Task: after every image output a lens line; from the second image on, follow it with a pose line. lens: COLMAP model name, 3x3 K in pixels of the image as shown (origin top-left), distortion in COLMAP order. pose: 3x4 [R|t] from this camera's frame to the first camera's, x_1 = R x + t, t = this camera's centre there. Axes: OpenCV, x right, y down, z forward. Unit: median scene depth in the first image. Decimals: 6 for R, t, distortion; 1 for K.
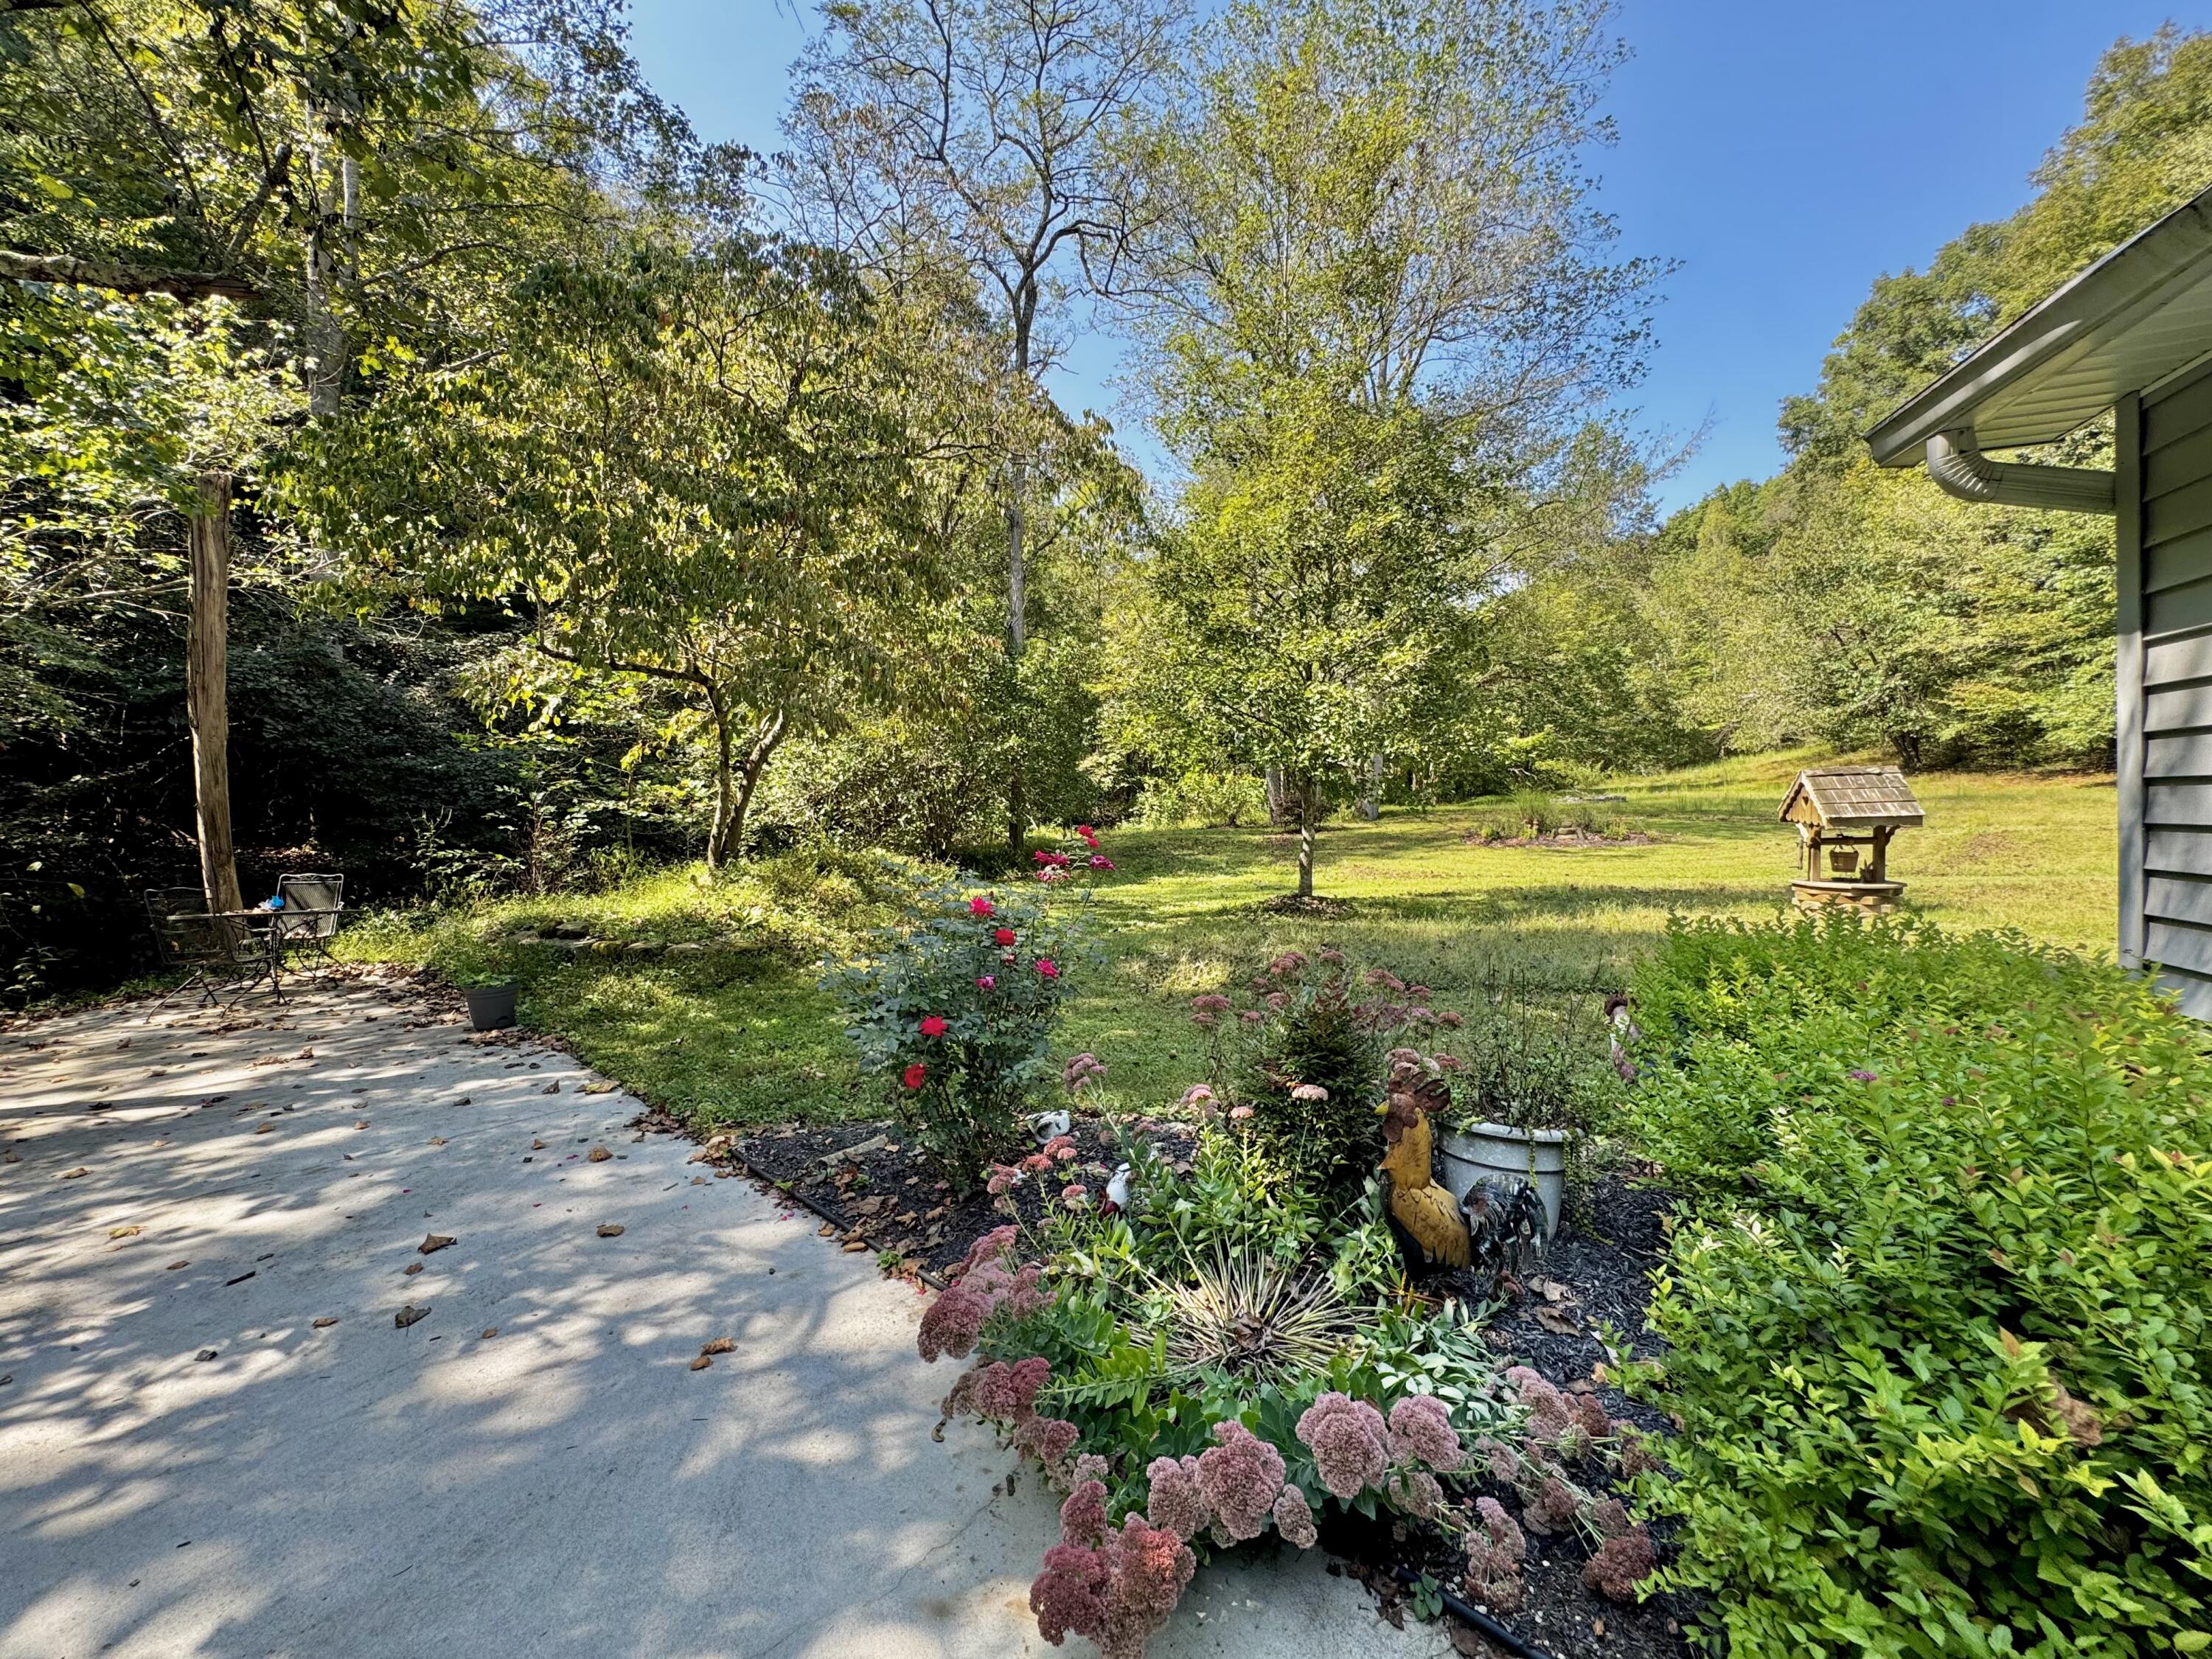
lens RADIAL K [[879.4, 0, 1094.6], [0, 879.4, 819.7], [0, 0, 1]] dist [-0.003559, 0.000893]
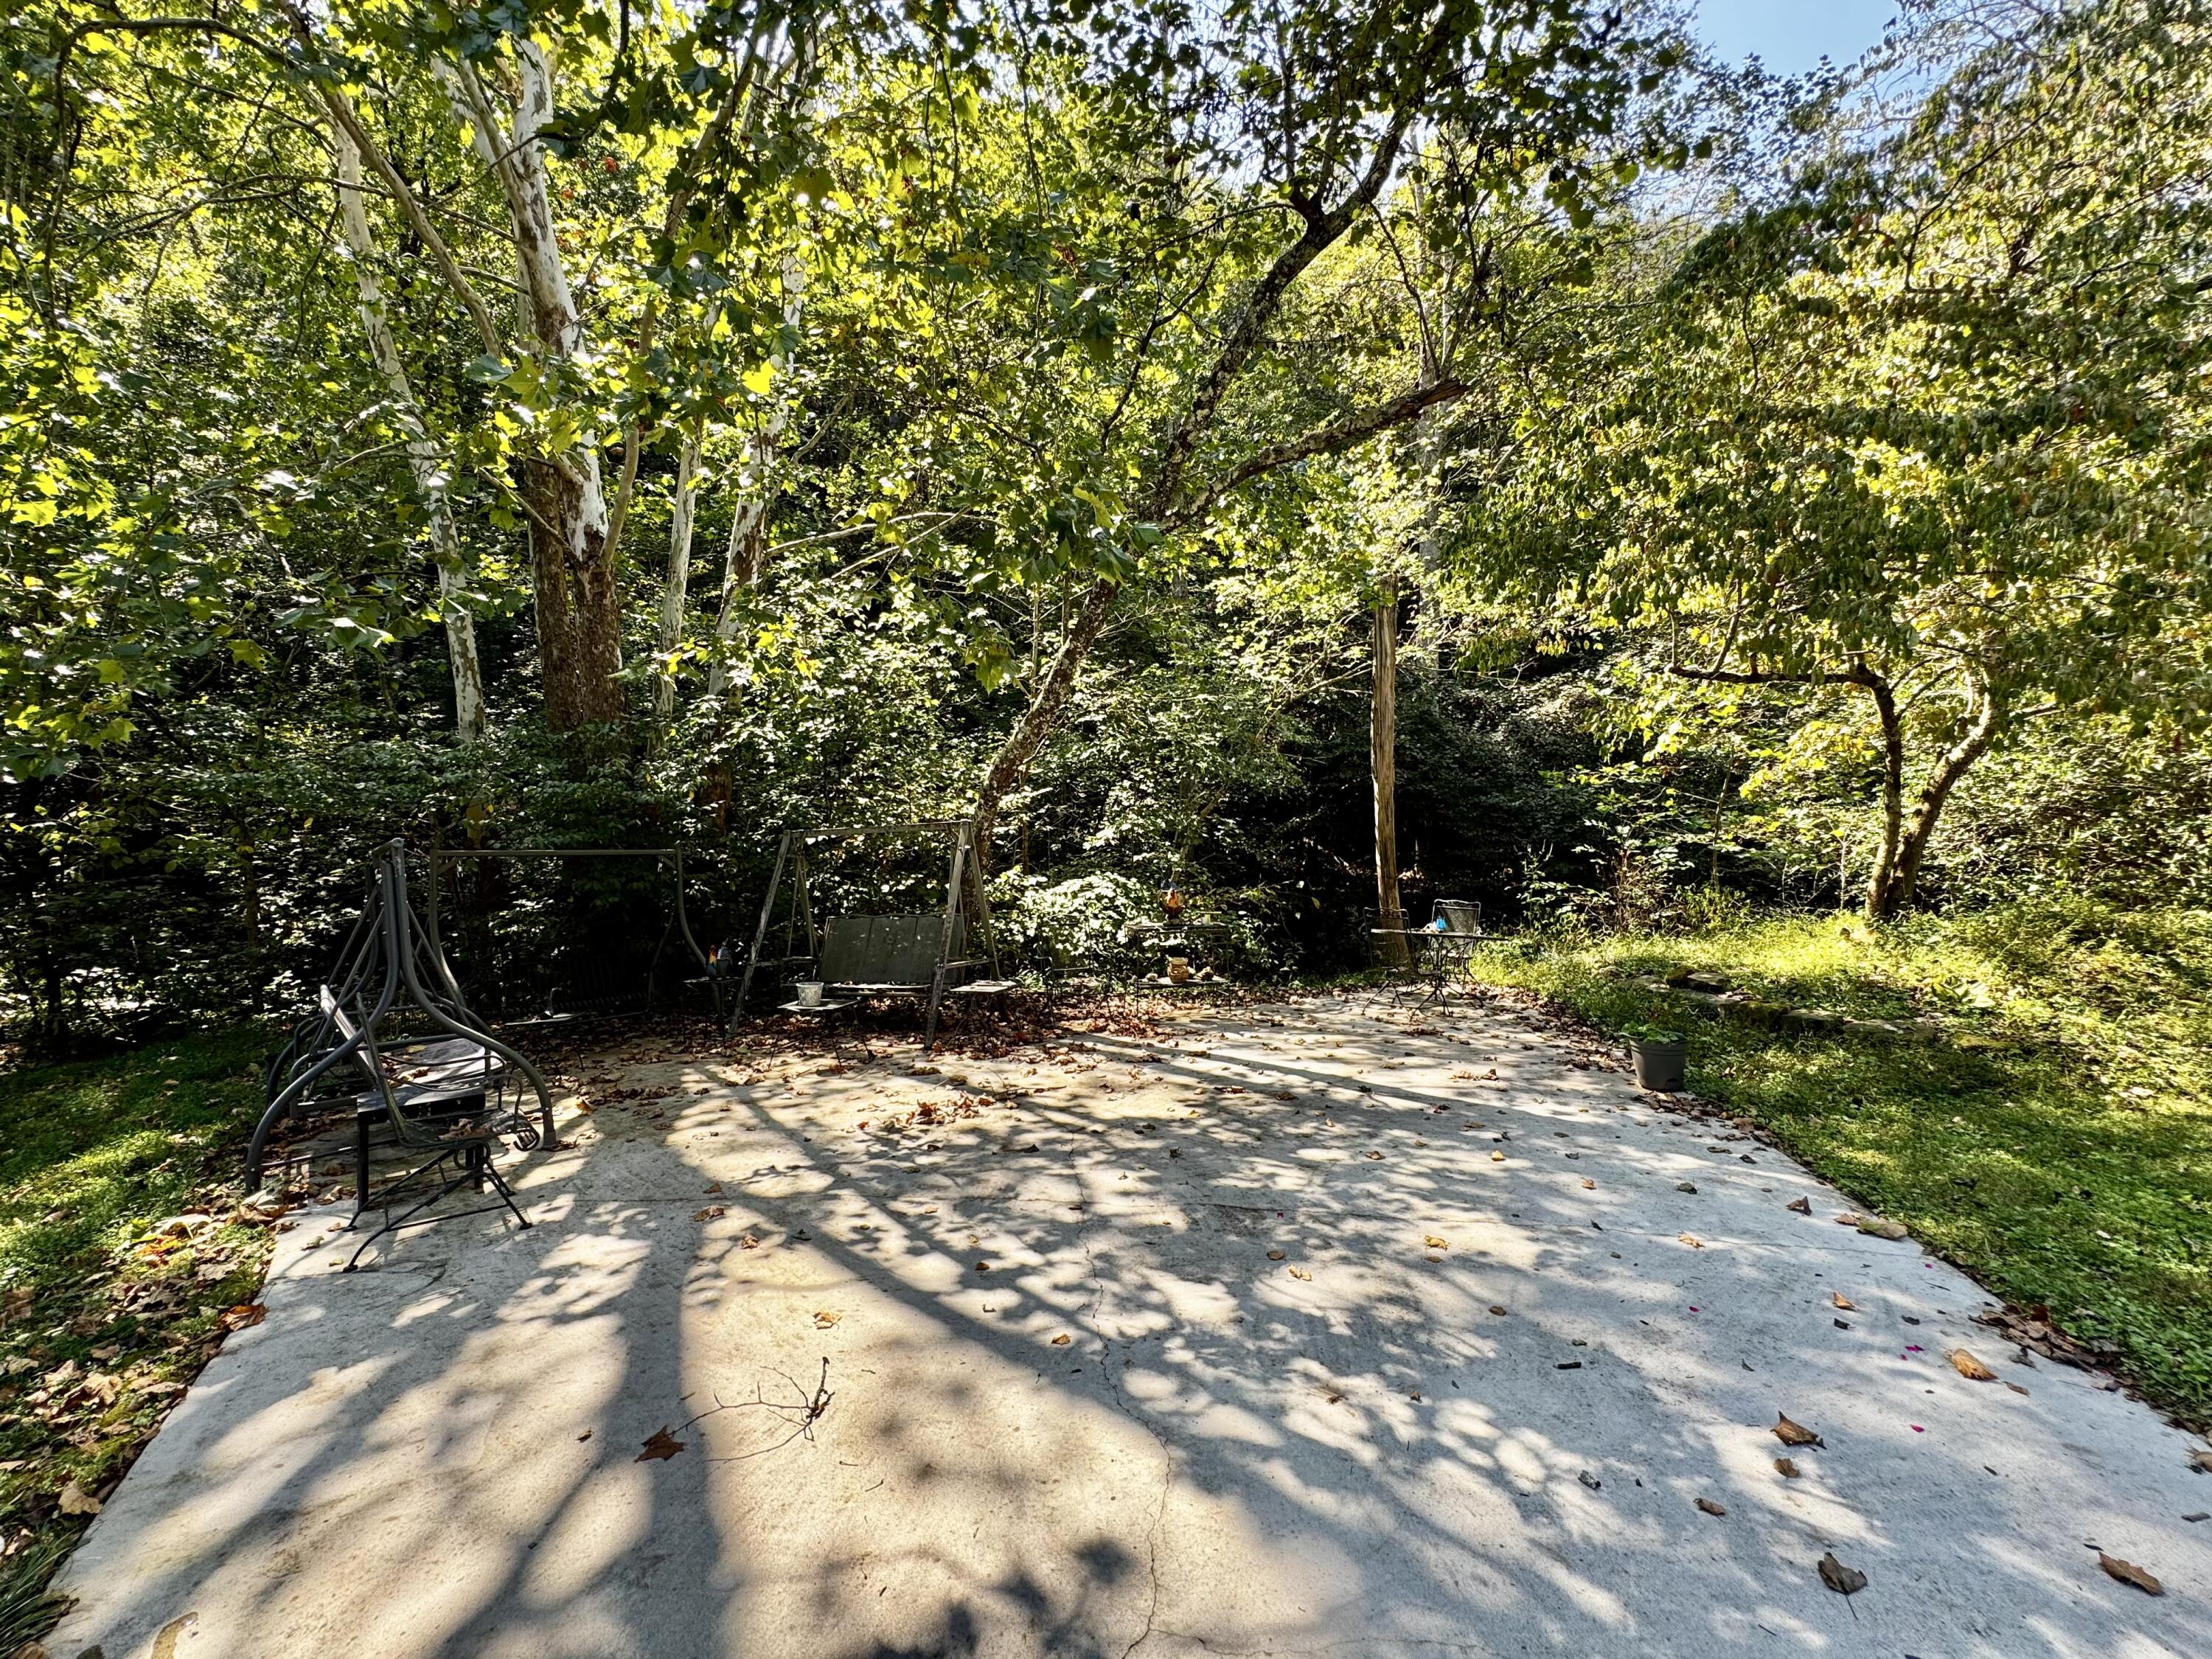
lens RADIAL K [[879.4, 0, 1106.4], [0, 879.4, 839.1], [0, 0, 1]] dist [-0.003559, 0.000893]
pose [[0.499828, 0.002539, -0.866121, -0.109870], [-0.013831, 0.999892, -0.005051, -0.004912], [0.866014, 0.014504, 0.499809, 0.025985]]
